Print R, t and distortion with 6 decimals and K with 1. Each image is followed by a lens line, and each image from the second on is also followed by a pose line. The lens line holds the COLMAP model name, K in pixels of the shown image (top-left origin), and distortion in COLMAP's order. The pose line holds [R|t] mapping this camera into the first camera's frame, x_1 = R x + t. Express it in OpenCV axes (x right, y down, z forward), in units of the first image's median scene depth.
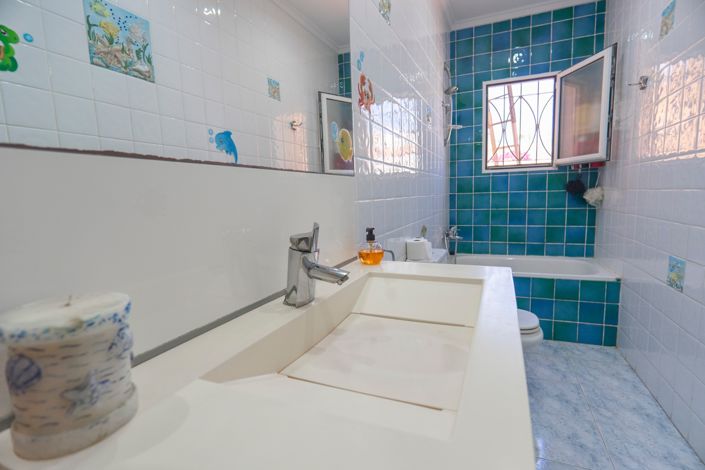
lens RADIAL K [[339.6, 0, 355.5], [0, 339.6, 234.3], [0, 0, 1]] dist [-0.016893, 0.005287]
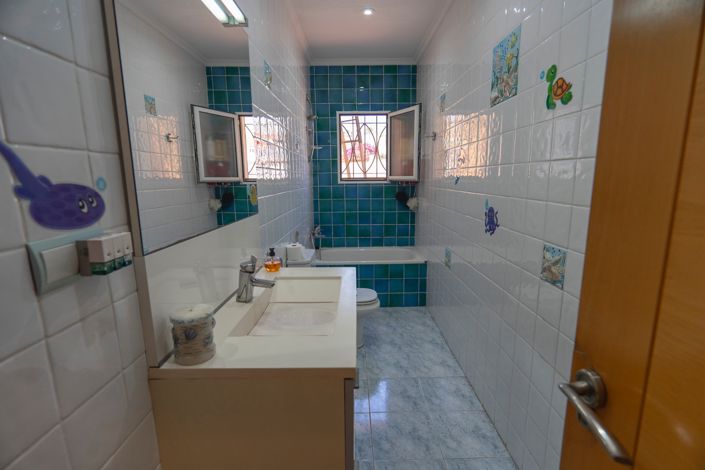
lens RADIAL K [[339.6, 0, 352.2], [0, 339.6, 238.9], [0, 0, 1]] dist [-0.016893, 0.005287]
pose [[0.922629, -0.050375, 0.382385, -0.086604], [0.030629, 0.997872, 0.057556, -0.057460], [-0.384471, -0.041391, 0.922209, -0.236383]]
